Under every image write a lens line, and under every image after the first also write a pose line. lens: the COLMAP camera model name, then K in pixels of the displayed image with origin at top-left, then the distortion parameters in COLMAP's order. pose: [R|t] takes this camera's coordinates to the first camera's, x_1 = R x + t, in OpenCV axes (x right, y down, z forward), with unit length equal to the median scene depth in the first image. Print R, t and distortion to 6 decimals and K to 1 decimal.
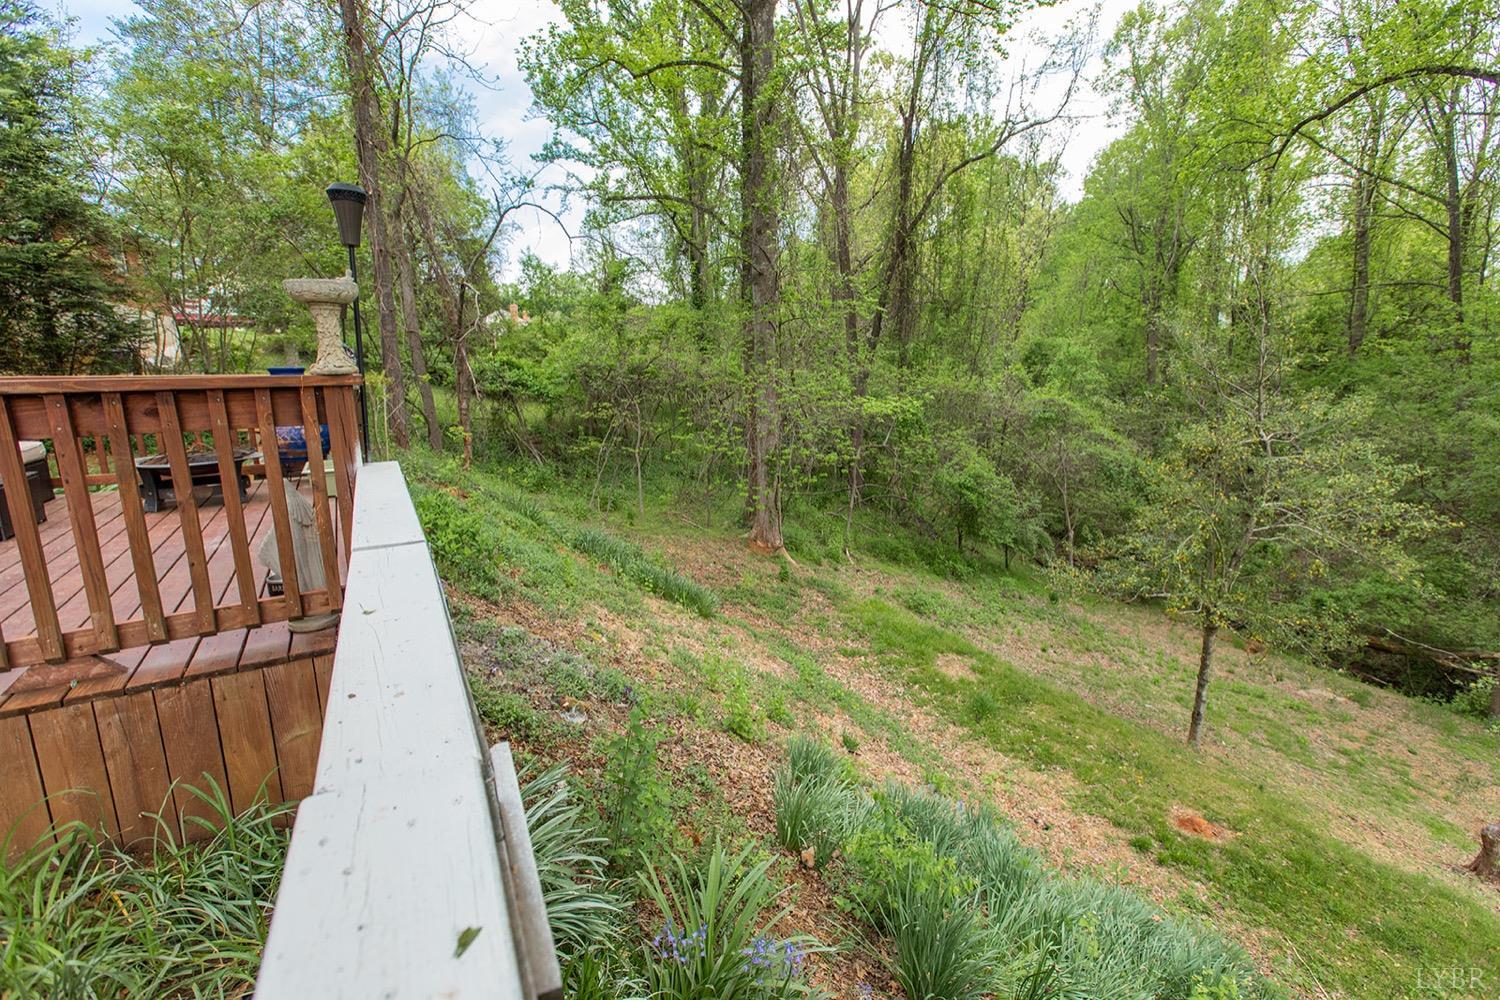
lens RADIAL K [[666.2, 0, 746.9], [0, 666.2, 498.3], [0, 0, 1]] dist [0.004307, 0.000680]
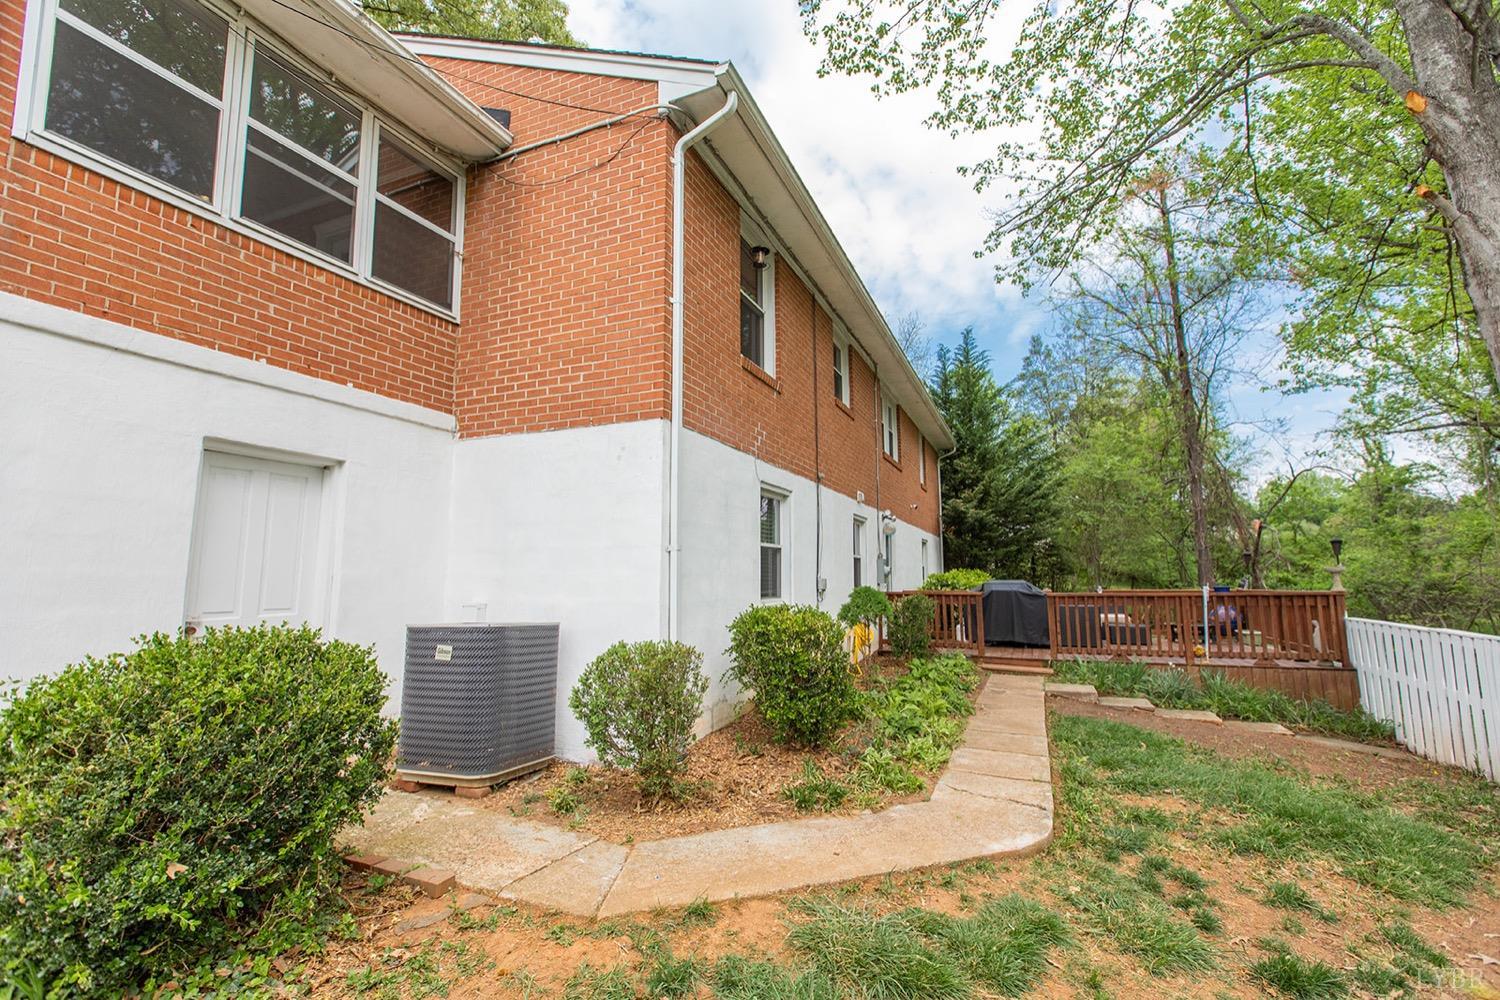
lens RADIAL K [[666.2, 0, 746.9], [0, 666.2, 498.3], [0, 0, 1]] dist [0.004307, 0.000680]
pose [[0.582966, -0.097968, -0.806568, 0.050966], [-0.155655, 0.960850, -0.229211, 0.068266], [0.797447, 0.259169, 0.544894, -0.381136]]
